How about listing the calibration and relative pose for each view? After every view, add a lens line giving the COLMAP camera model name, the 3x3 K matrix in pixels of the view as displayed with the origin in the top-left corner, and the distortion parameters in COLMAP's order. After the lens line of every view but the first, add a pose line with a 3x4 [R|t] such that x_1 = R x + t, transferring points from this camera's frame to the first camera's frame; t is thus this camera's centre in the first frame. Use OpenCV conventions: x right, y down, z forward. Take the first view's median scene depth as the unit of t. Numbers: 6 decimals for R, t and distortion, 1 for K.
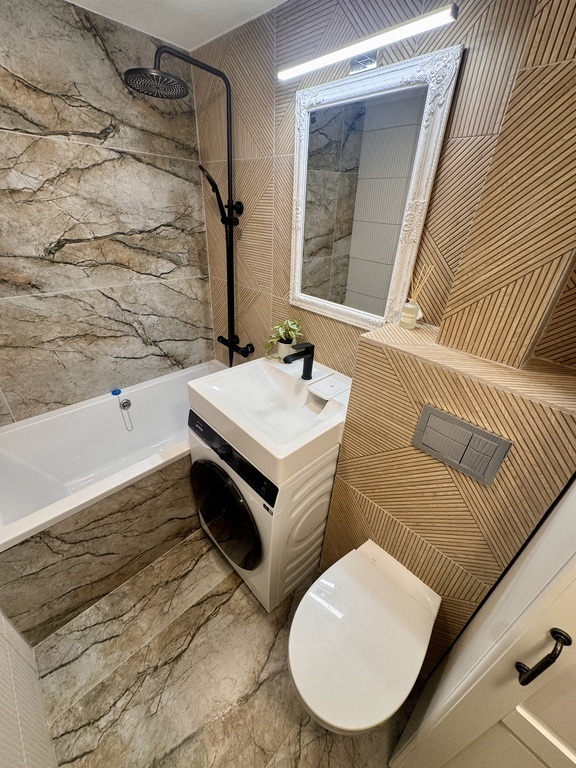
lens RADIAL K [[305.2, 0, 289.6], [0, 305.2, 383.7], [0, 0, 1]] dist [-0.002942, 0.000469]
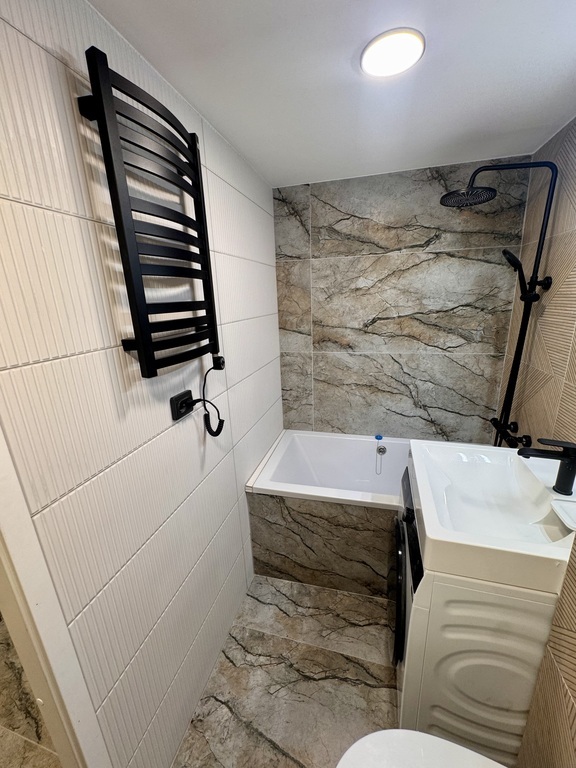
lens RADIAL K [[305.2, 0, 288.0], [0, 305.2, 384.2], [0, 0, 1]] dist [-0.002942, 0.000469]
pose [[0.499585, 0.167952, -0.849828, 0.268556], [-0.374114, 0.926653, -0.036794, 0.013472], [0.781315, 0.336314, 0.525775, 0.039454]]
